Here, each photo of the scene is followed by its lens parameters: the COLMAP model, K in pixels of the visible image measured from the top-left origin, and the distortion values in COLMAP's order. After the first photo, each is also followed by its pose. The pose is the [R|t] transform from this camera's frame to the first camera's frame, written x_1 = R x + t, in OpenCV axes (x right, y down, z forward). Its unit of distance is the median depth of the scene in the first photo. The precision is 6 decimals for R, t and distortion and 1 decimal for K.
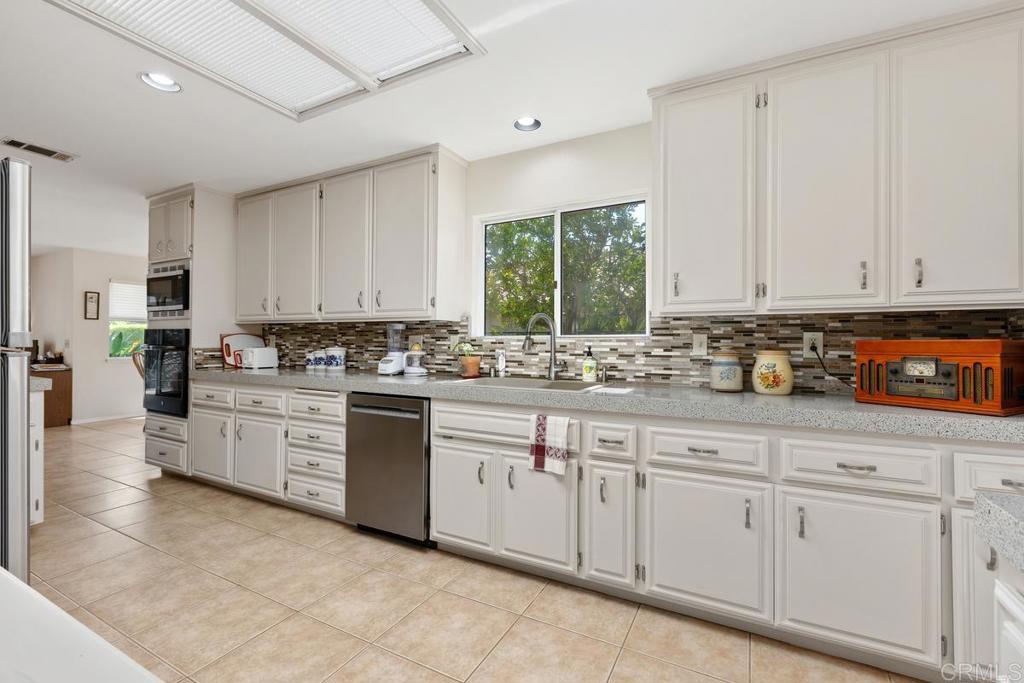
lens RADIAL K [[448.8, 0, 511.9], [0, 448.8, 337.6], [0, 0, 1]] dist [-0.002280, -0.000034]
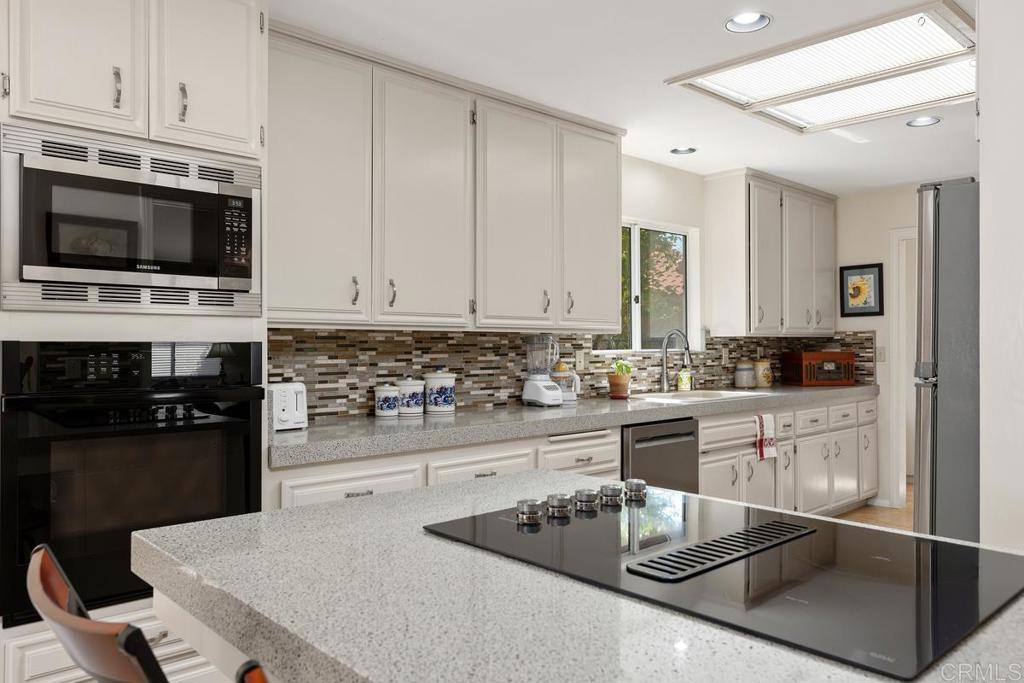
lens RADIAL K [[755.2, 0, 513.3], [0, 755.2, 340.7], [0, 0, 1]] dist [0.002678, -0.000107]
pose [[0.309605, -0.002600, 0.950862, -1.598858], [-0.004067, 0.999983, 0.004059, -0.030855], [-0.950856, -0.005124, 0.309590, 0.744518]]
